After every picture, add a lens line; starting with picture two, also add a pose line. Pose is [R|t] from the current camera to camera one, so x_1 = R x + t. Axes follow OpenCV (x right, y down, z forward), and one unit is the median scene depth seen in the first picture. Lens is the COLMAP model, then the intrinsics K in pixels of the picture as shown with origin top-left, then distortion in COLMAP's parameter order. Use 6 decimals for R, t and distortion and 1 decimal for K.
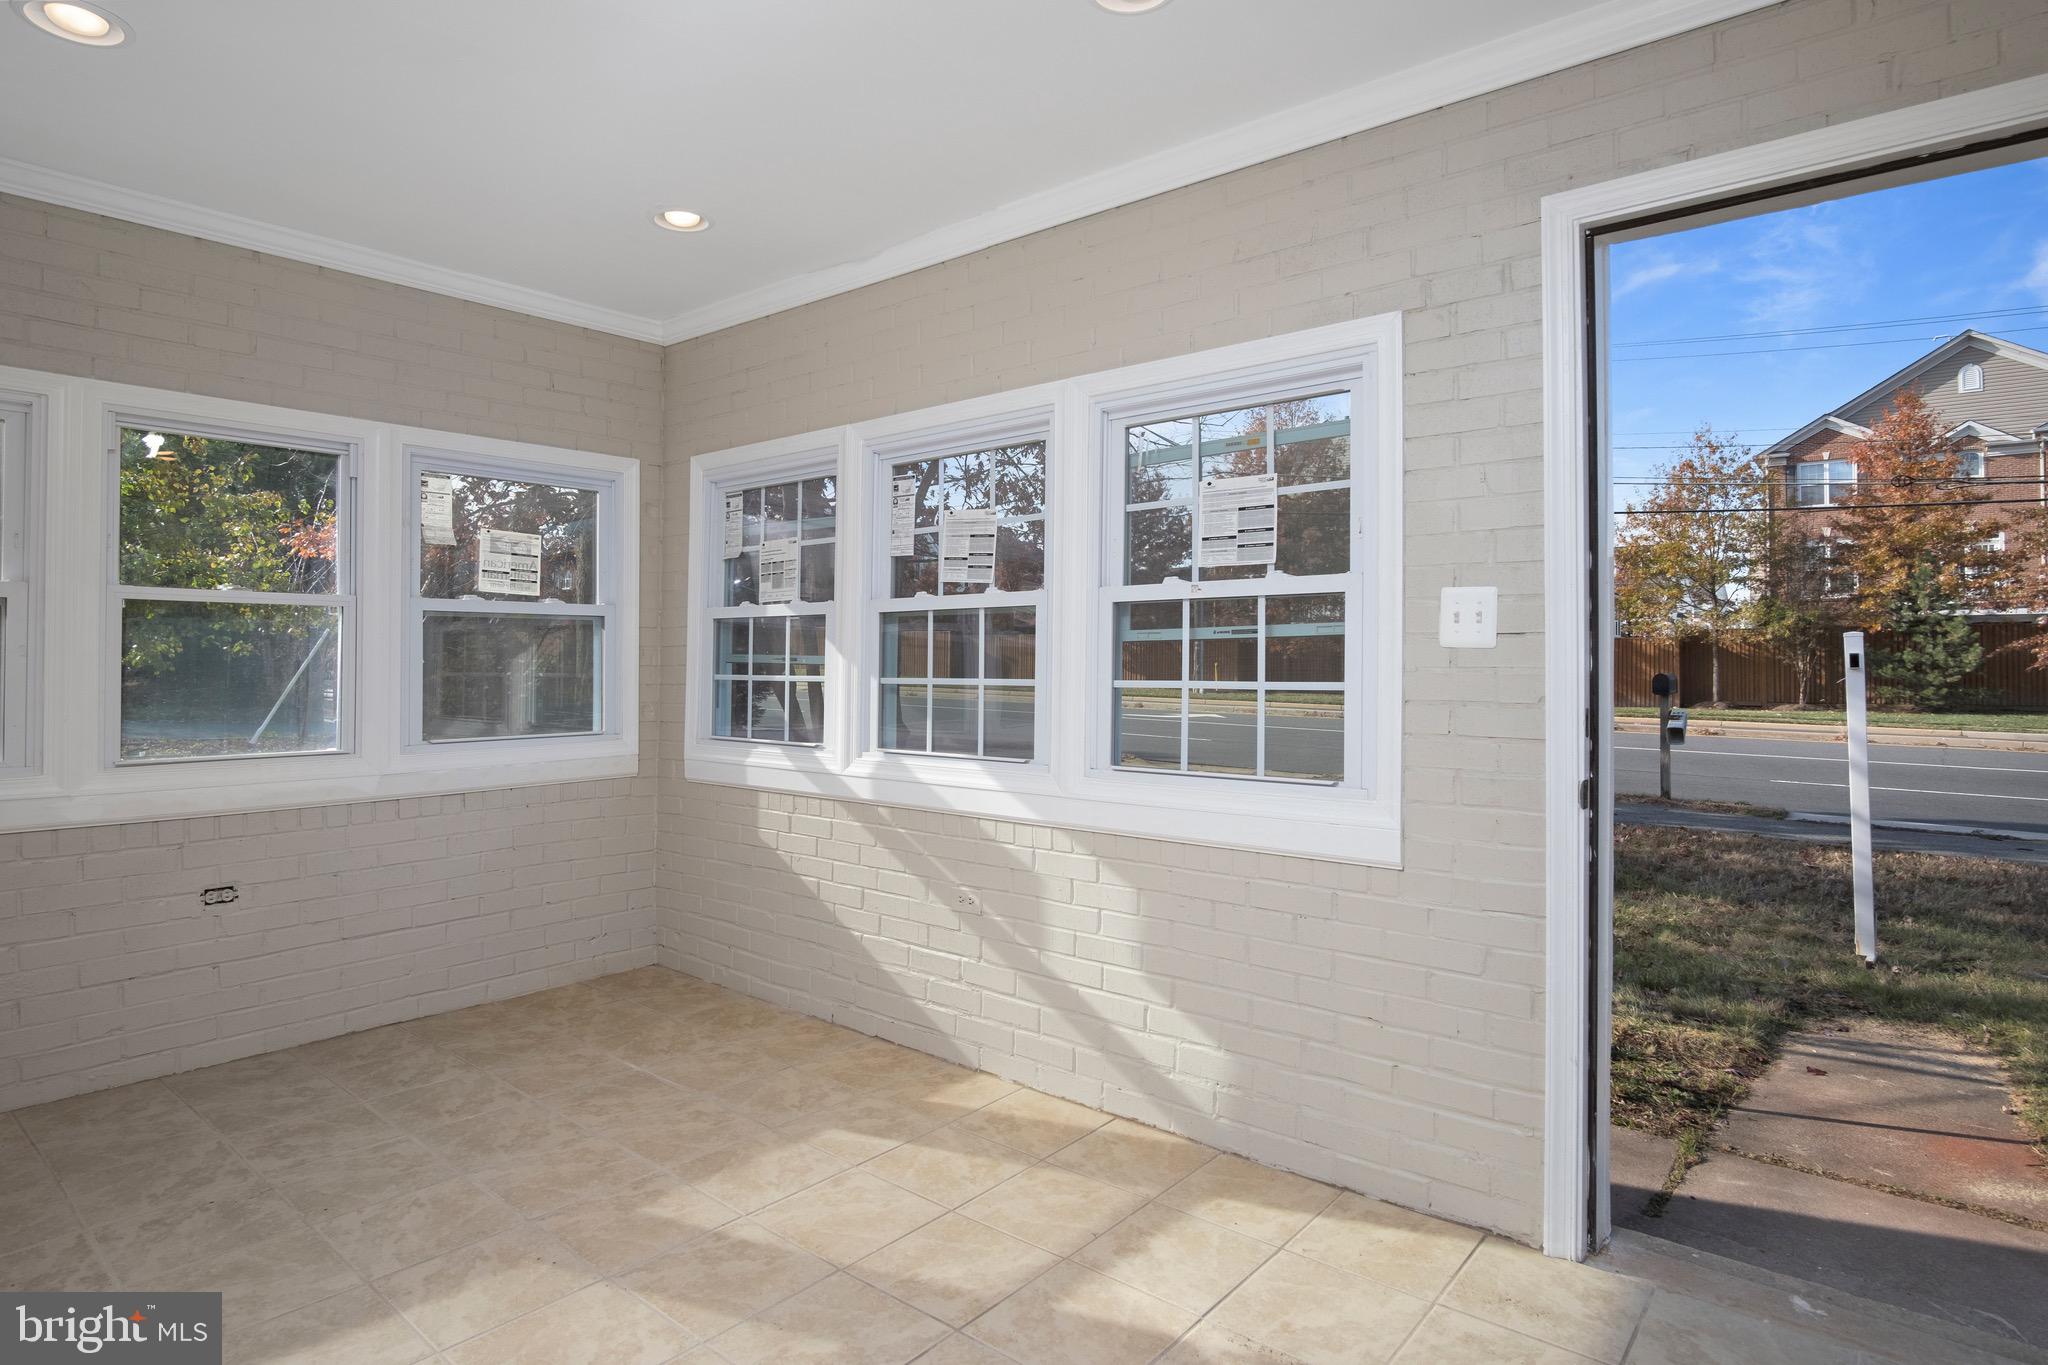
lens RADIAL K [[1108.7, 0, 1030.9], [0, 1108.7, 652.9], [0, 0, 1]] dist [-0.025572, 0.005313]
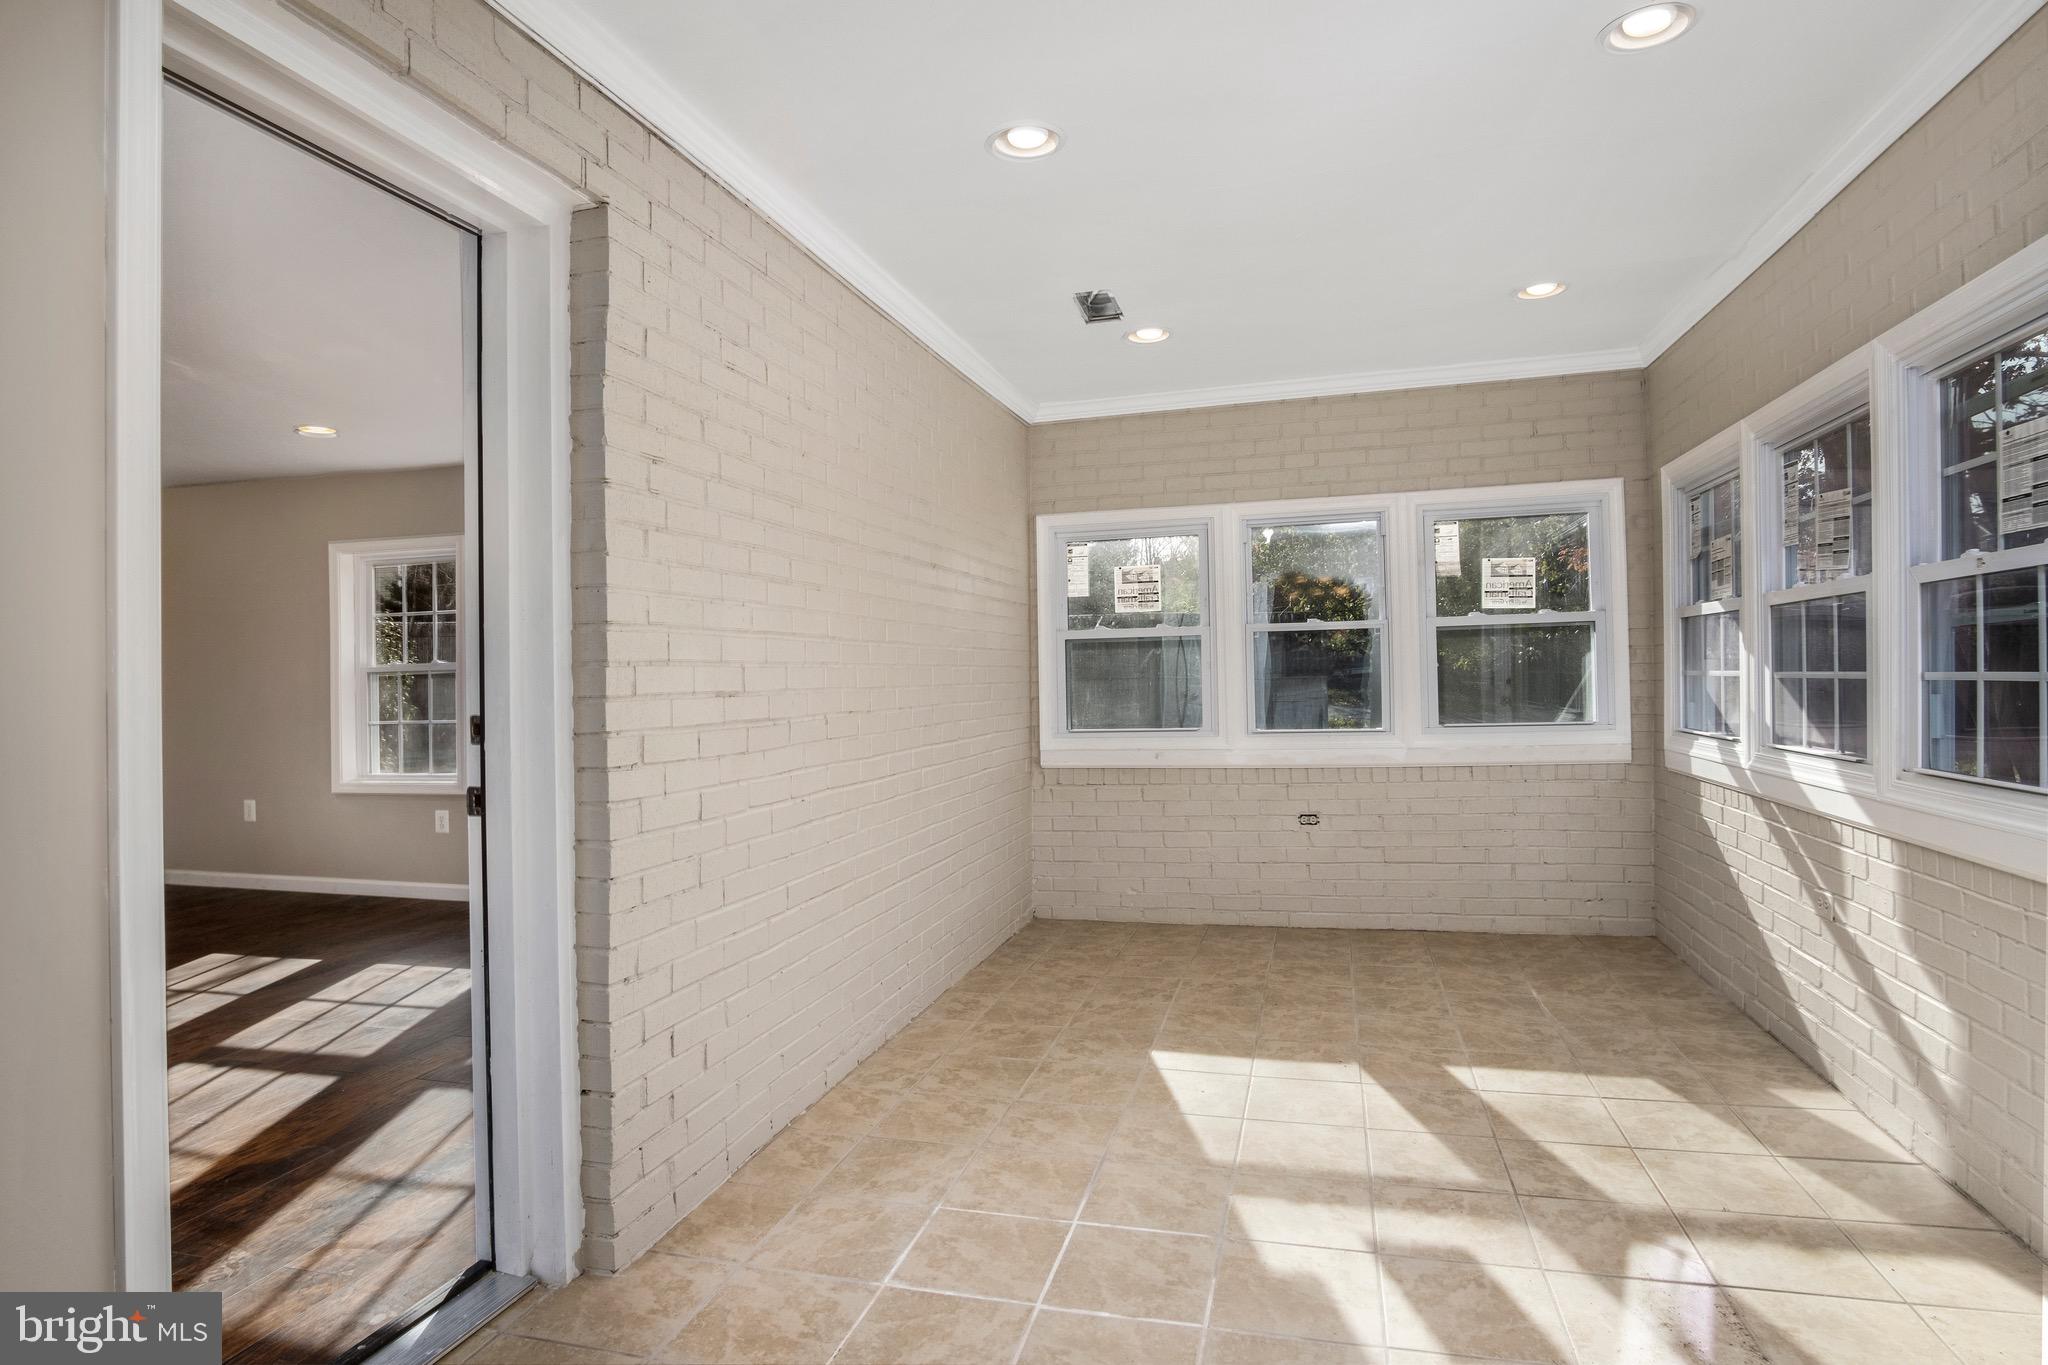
lens RADIAL K [[1108.7, 0, 1030.9], [0, 1108.7, 652.9], [0, 0, 1]] dist [-0.025572, 0.005313]
pose [[0.419035, -0.030478, -0.907458, 0.444977], [0.032820, 0.999292, -0.018407, 0.001804], [0.907377, -0.022070, 0.419738, -0.007705]]
